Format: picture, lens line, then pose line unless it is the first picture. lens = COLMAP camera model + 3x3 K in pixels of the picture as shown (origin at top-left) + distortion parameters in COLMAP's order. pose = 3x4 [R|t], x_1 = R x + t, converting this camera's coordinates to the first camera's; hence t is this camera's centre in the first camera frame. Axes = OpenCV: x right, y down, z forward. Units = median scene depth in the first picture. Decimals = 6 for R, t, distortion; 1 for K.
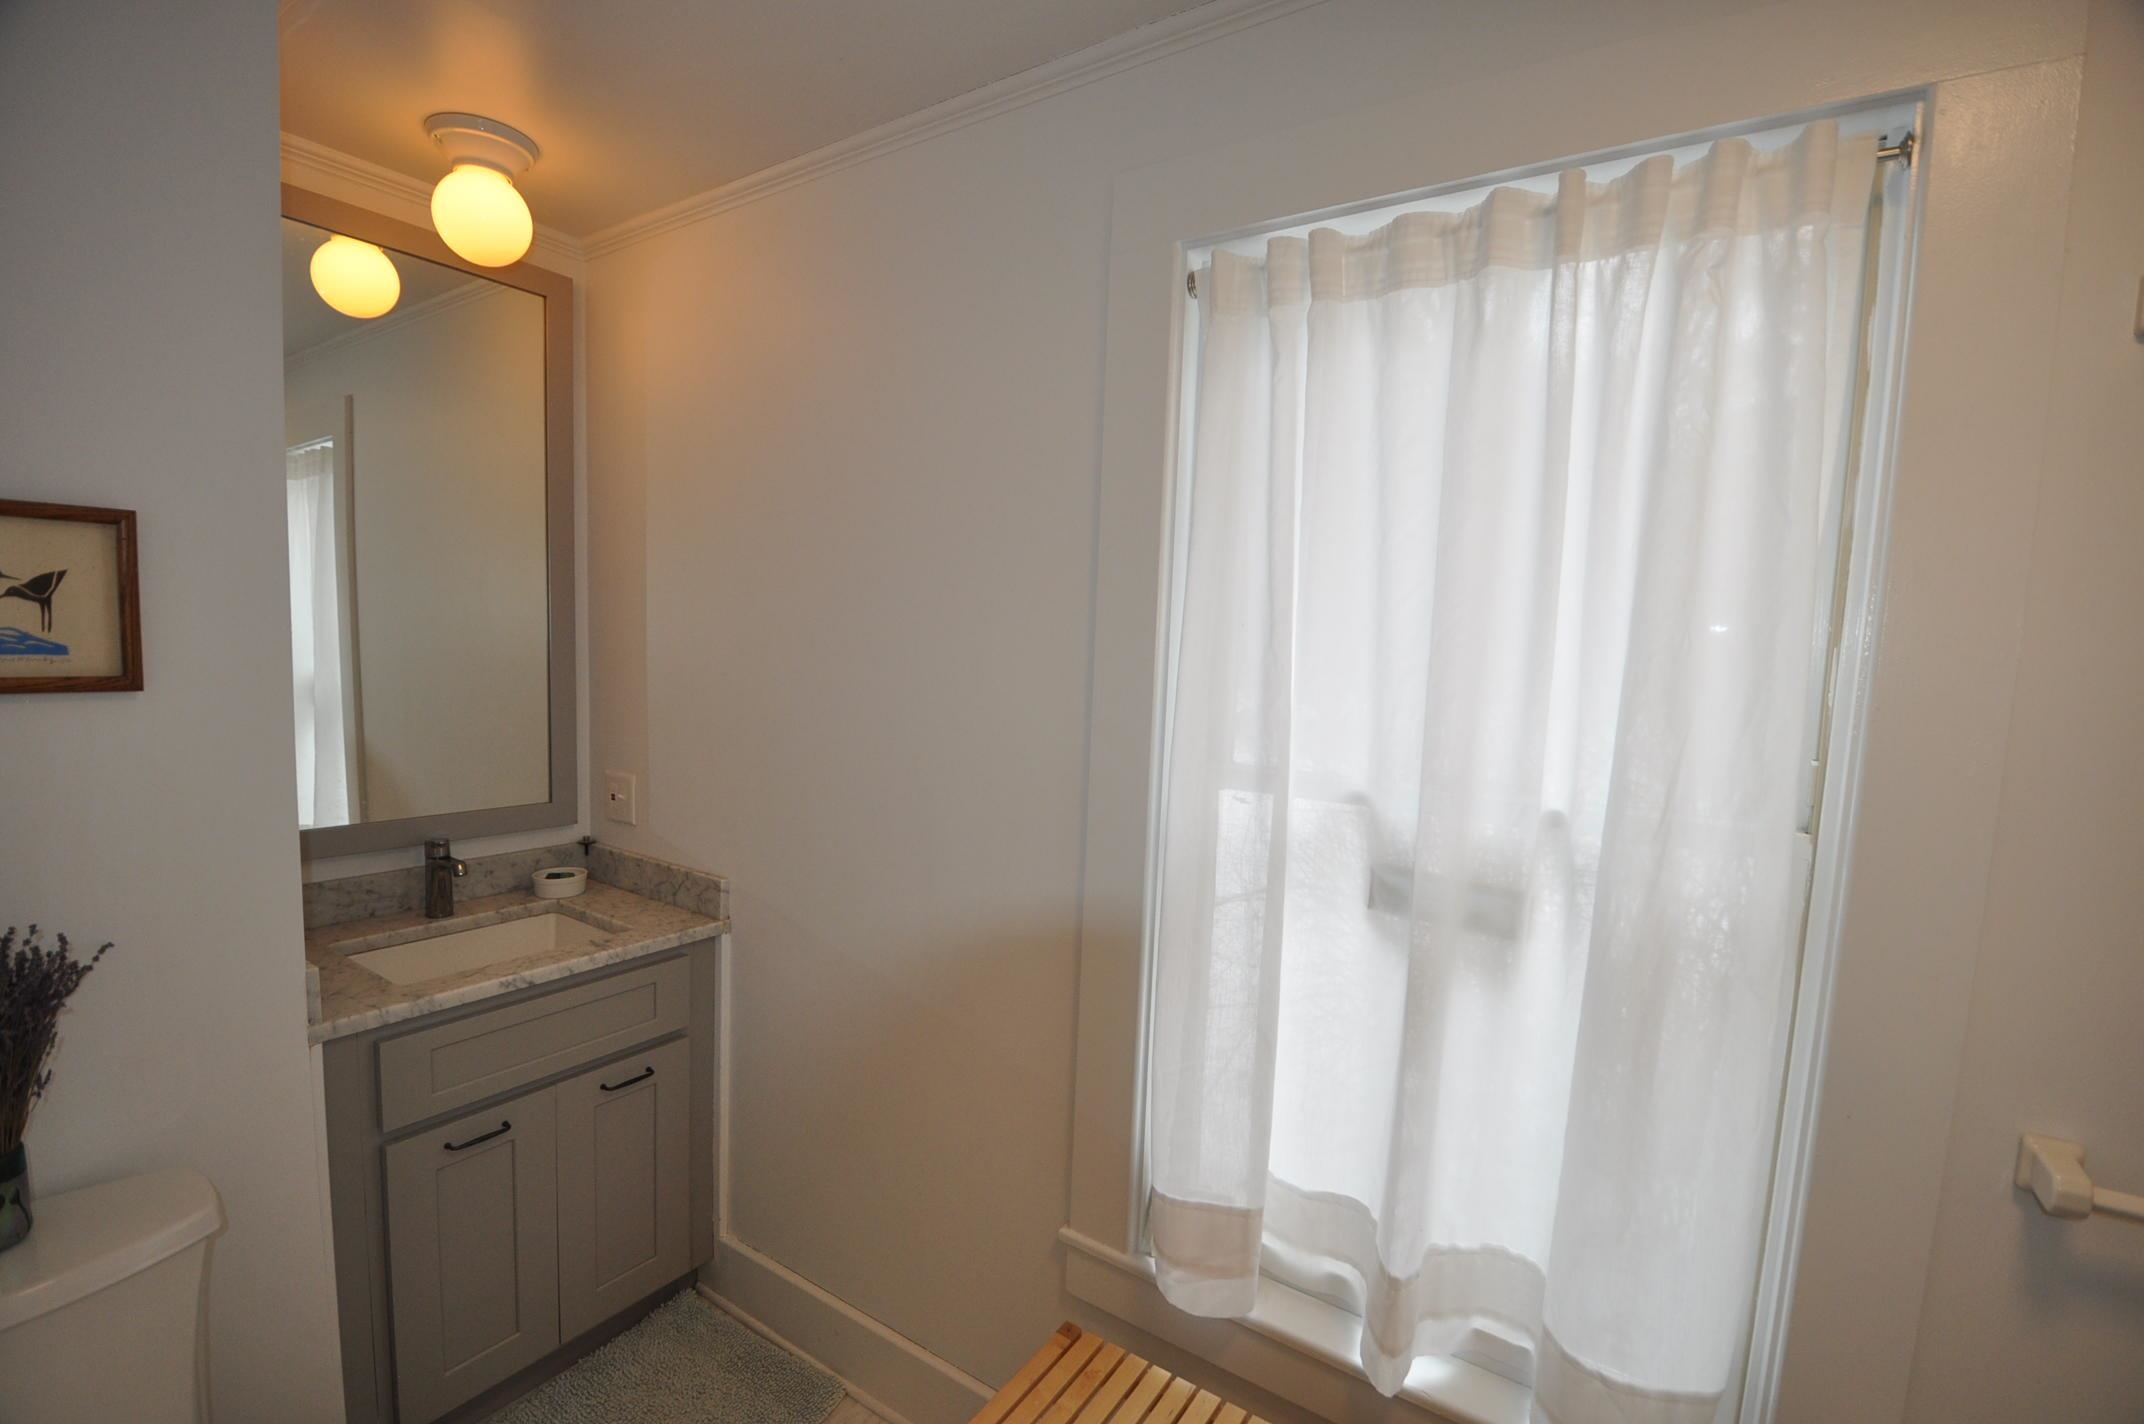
lens RADIAL K [[938.3, 0, 1074.9], [0, 938.3, 715.9], [0, 0, 1]] dist [-0.002774, -0.008295]
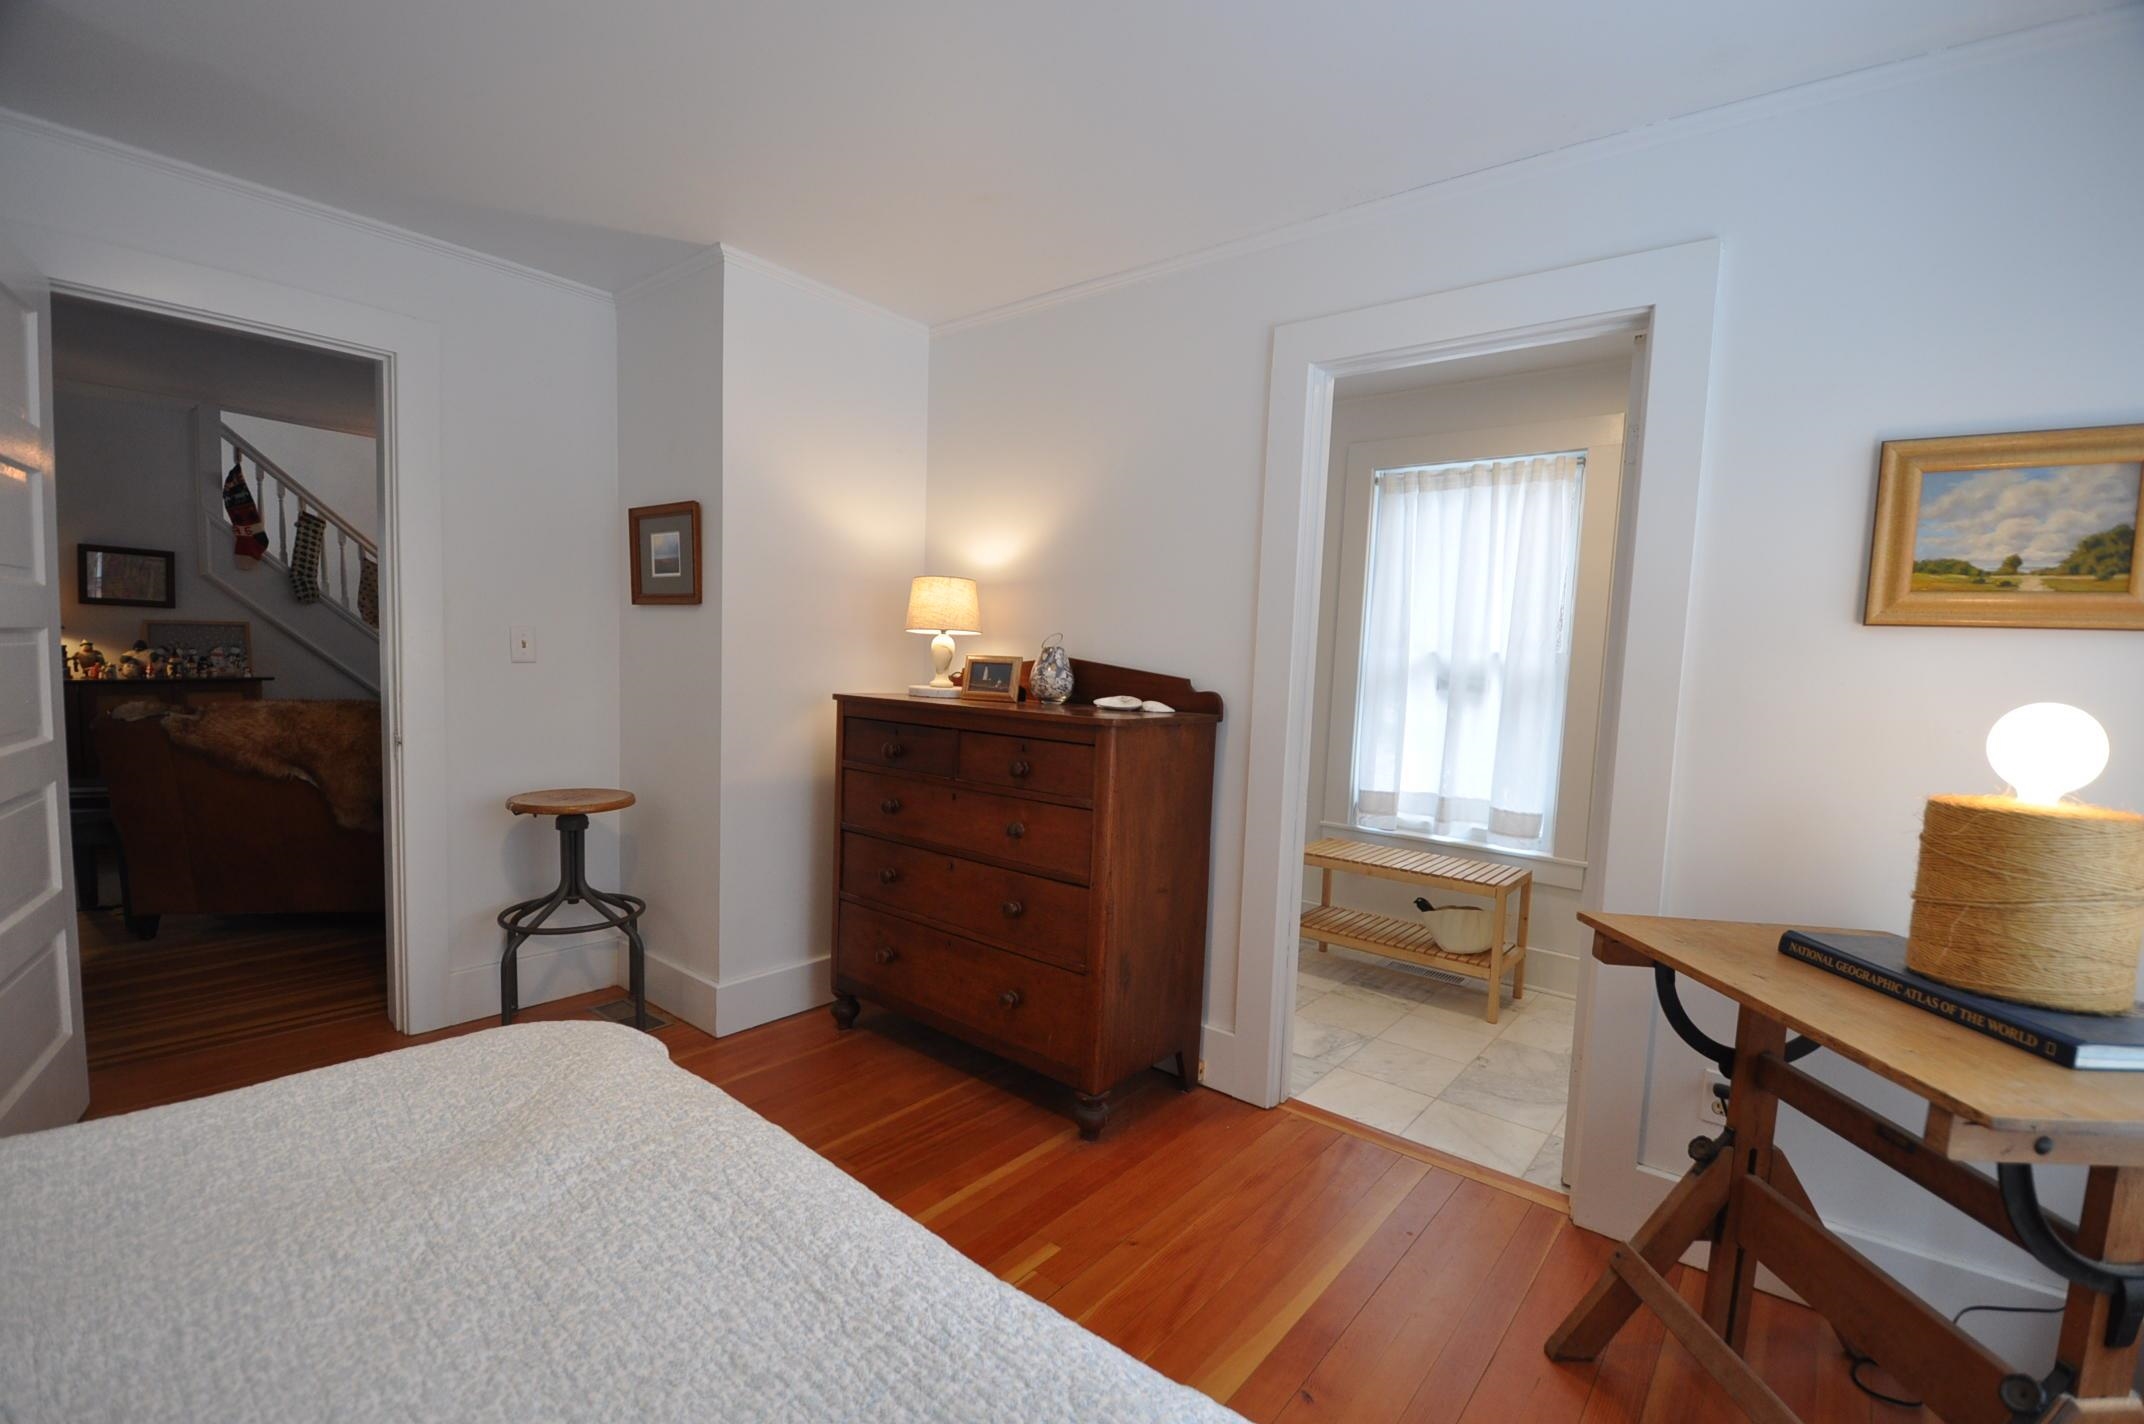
lens RADIAL K [[938.3, 0, 1064.1], [0, 938.3, 716.0], [0, 0, 1]] dist [-0.002774, -0.008295]
pose [[0.991176, 0.015610, -0.131634, -0.507953], [-0.019073, 0.999503, -0.025091, 0.415560], [0.131176, 0.027380, 0.990981, -2.291011]]
